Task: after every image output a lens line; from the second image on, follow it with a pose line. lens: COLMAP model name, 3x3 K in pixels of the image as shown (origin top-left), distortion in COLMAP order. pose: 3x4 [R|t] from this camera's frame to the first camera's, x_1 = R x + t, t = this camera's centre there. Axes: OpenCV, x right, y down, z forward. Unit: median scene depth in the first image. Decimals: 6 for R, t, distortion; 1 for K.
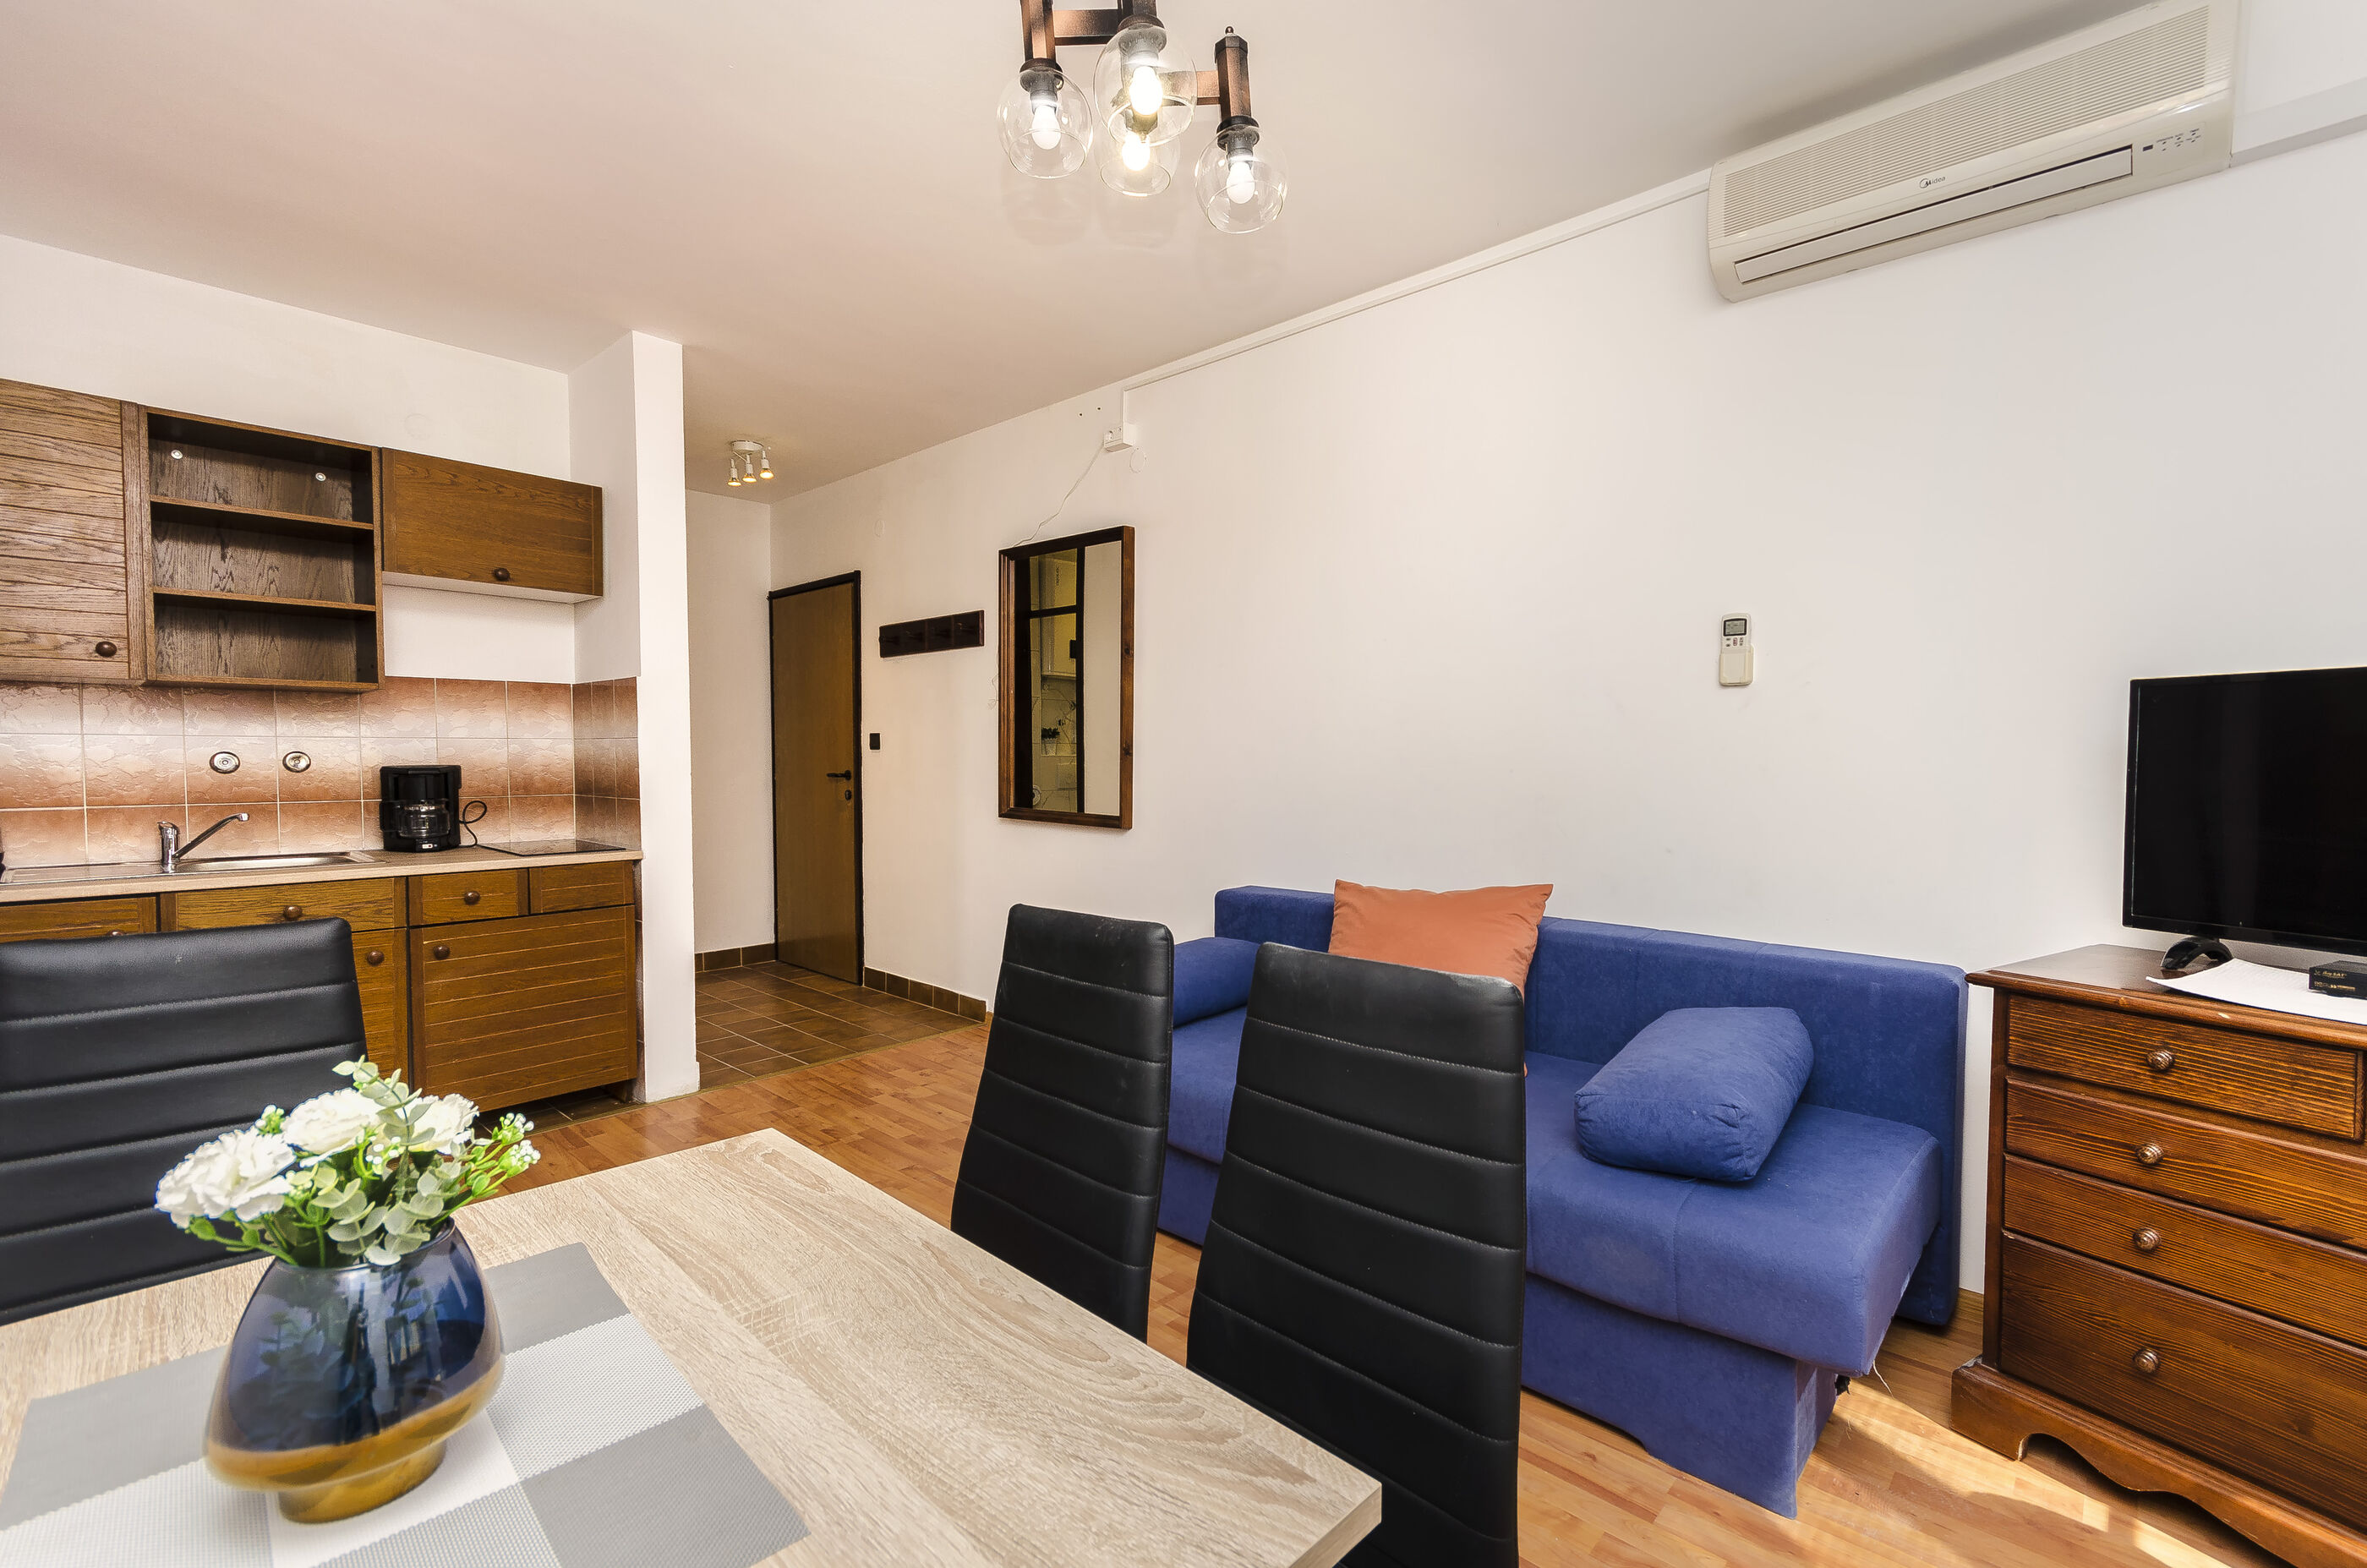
lens RADIAL K [[1036.2, 0, 1179.5], [0, 1036.2, 794.4], [0, 0, 1]] dist [0.009434, -0.000797]
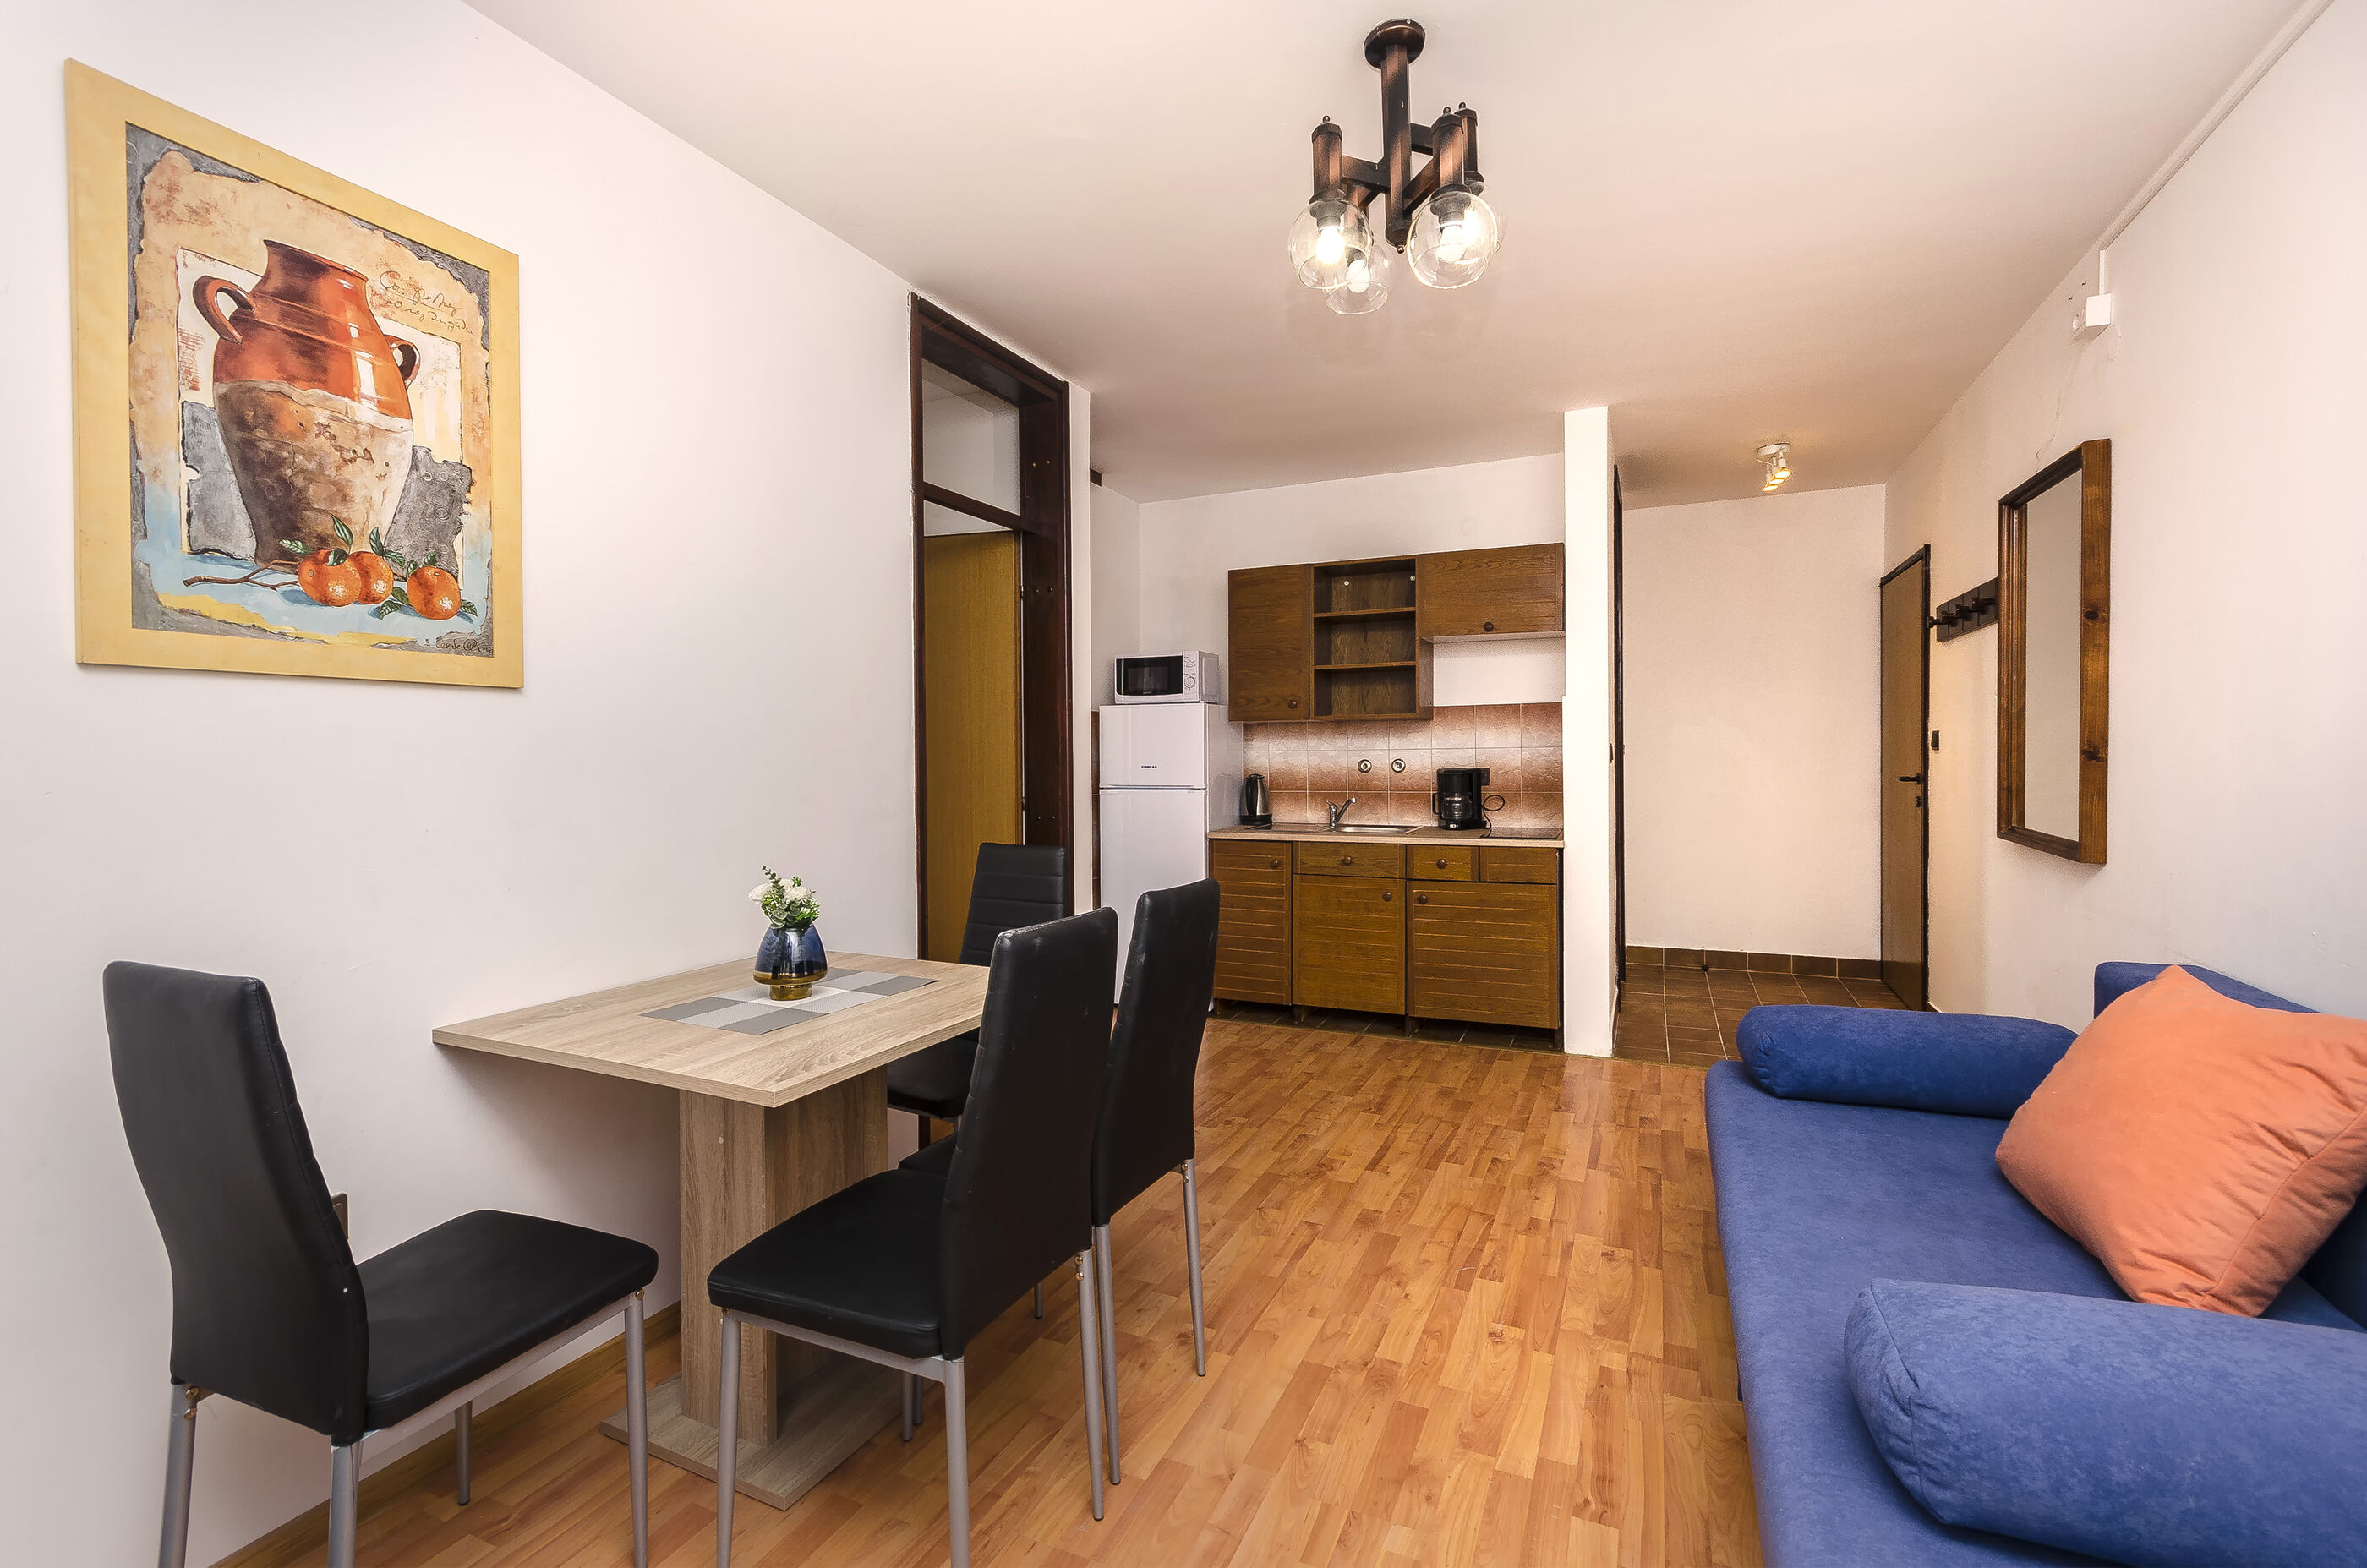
lens RADIAL K [[1034.8, 0, 1171.0], [0, 1034.8, 757.4], [0, 0, 1]] dist [0.017078, -0.000109]
pose [[0.316613, -0.001994, -0.948553, 0.481082], [-0.024127, 0.999657, -0.010155, -0.019034], [0.948248, 0.026101, 0.316457, 0.188721]]
